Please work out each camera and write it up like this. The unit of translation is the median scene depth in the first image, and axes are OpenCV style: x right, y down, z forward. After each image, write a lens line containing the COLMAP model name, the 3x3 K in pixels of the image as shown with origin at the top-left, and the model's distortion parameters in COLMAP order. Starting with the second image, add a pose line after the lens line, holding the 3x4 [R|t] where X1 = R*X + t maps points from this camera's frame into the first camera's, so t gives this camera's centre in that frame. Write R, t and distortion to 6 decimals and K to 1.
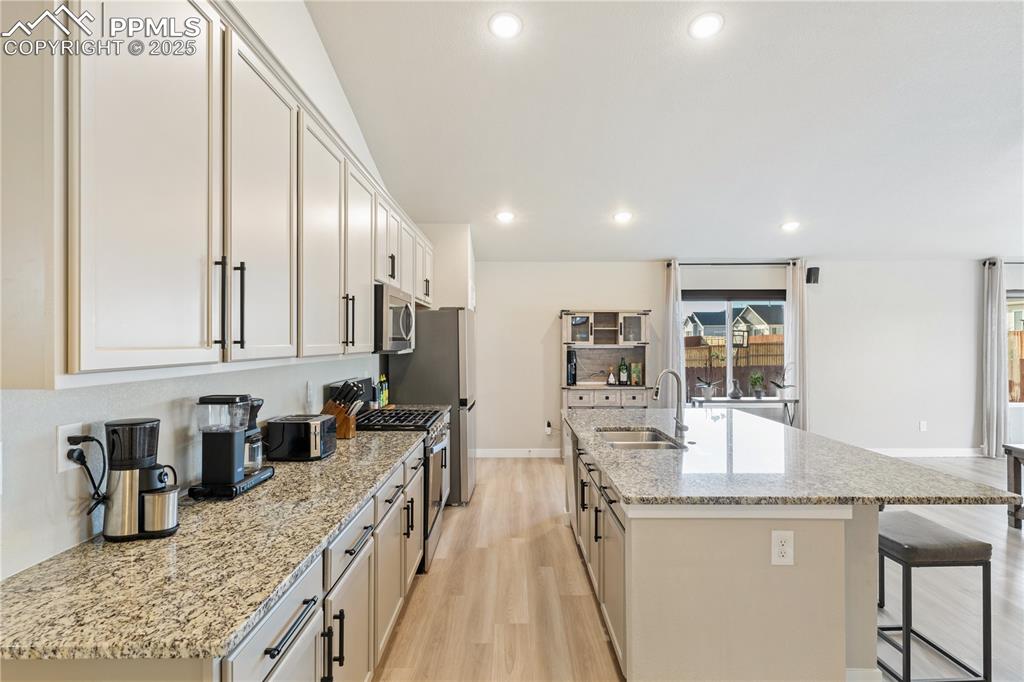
lens RADIAL K [[538.4, 0, 513.3], [0, 538.4, 340.0], [0, 0, 1]] dist [-0.001989, 0.000512]
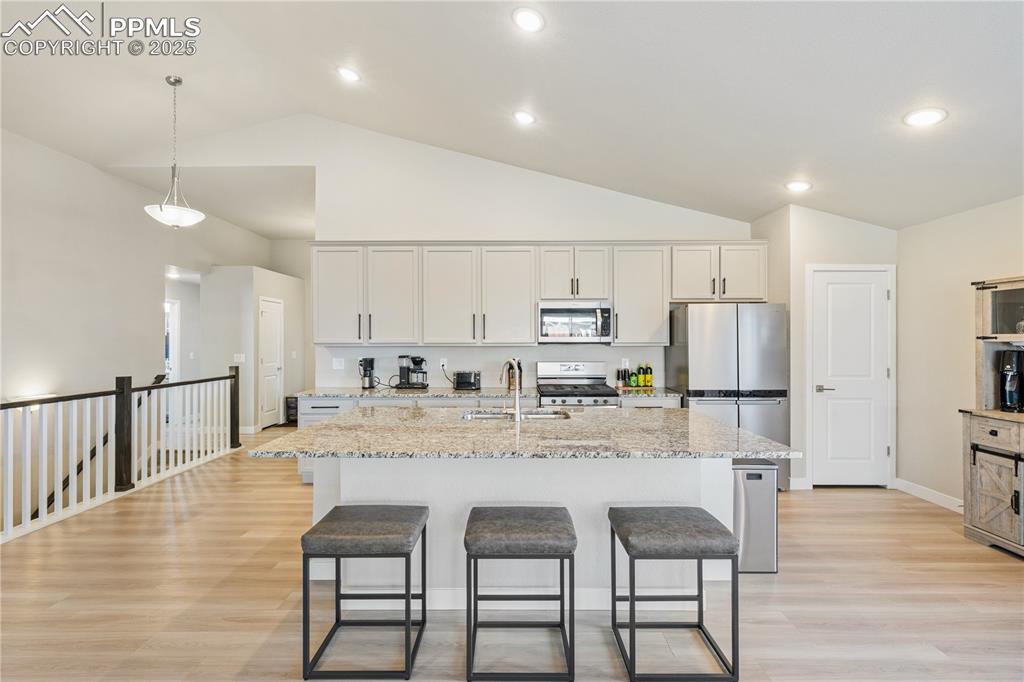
lens RADIAL K [[459.8, 0, 514.2], [0, 459.8, 340.4], [0, 0, 1]] dist [0.004944, -0.000696]
pose [[-0.002878, 0.001465, -0.999995, 0.607333], [0.005439, 0.999984, 0.001450, 0.005812], [0.999981, -0.005434, -0.002886, 0.483338]]
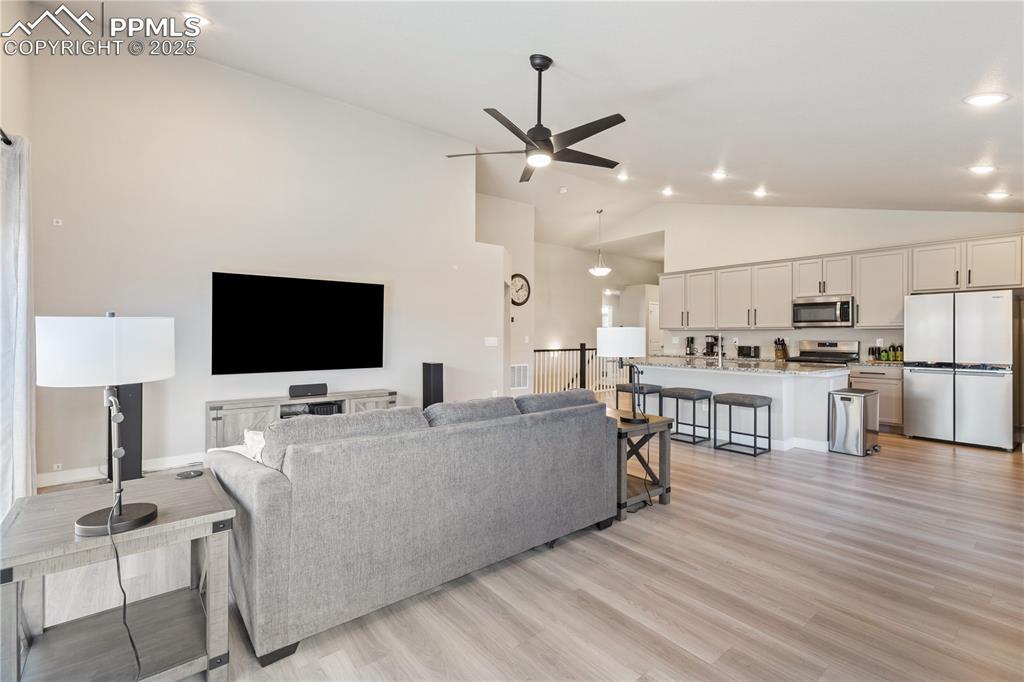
lens RADIAL K [[459.8, 0, 509.1], [0, 459.8, 335.6], [0, 0, 1]] dist [0.004944, -0.000696]
pose [[-0.782548, 0.003657, -0.622579, 1.082397], [0.003174, 0.999993, 0.001885, 0.027407], [0.622582, -0.000501, -0.782555, 0.956723]]
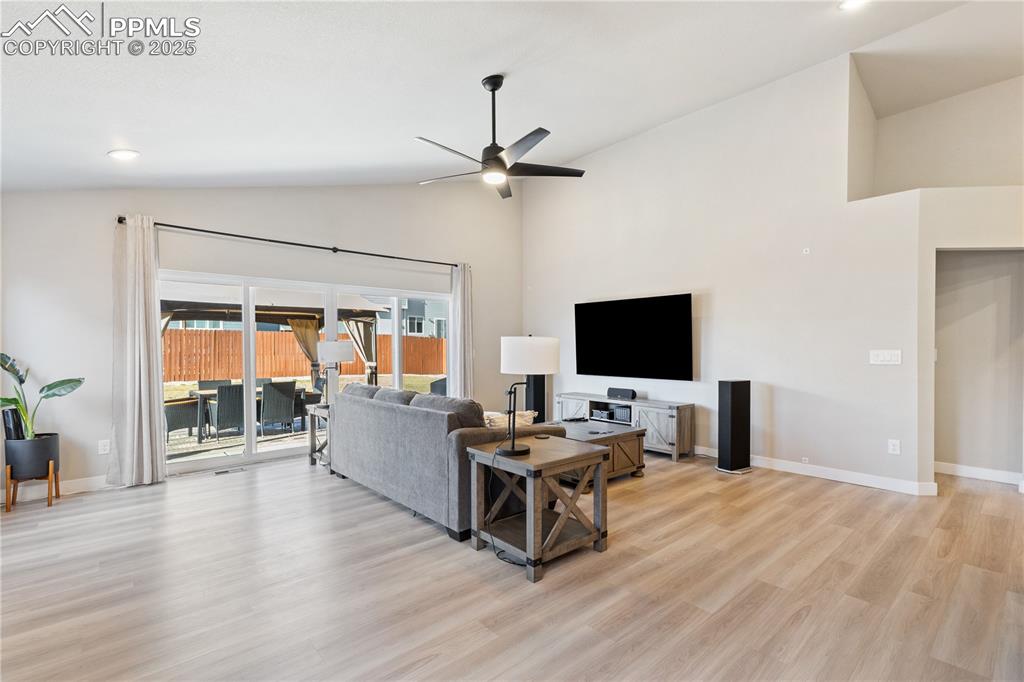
lens RADIAL K [[459.8, 0, 509.7], [0, 459.8, 356.7], [0, 0, 1]] dist [0.004944, -0.000696]
pose [[-0.663953, -0.010442, 0.747701, 0.335785], [-0.000567, 0.999909, 0.013460, 0.034365], [-0.747774, 0.008513, -0.663899, 0.916553]]
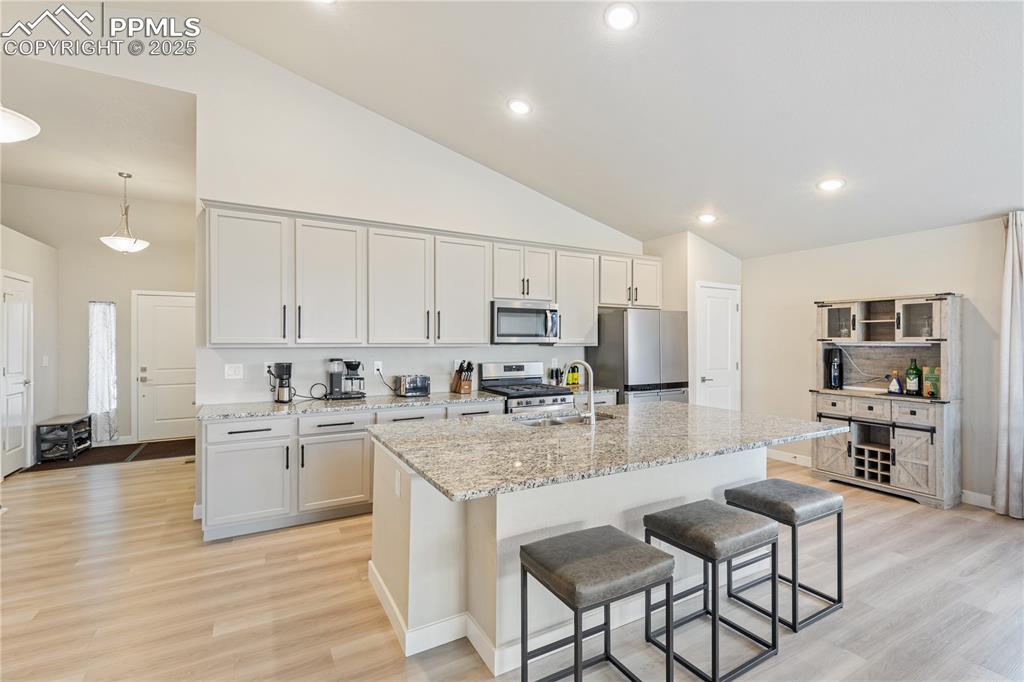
lens RADIAL K [[459.8, 0, 514.8], [0, 459.8, 340.5], [0, 0, 1]] dist [0.004944, -0.000696]
pose [[0.493320, 0.001967, -0.869846, 0.500024], [0.000782, 0.999996, 0.002705, 0.005010], [0.869847, -0.002015, 0.493317, 0.201903]]
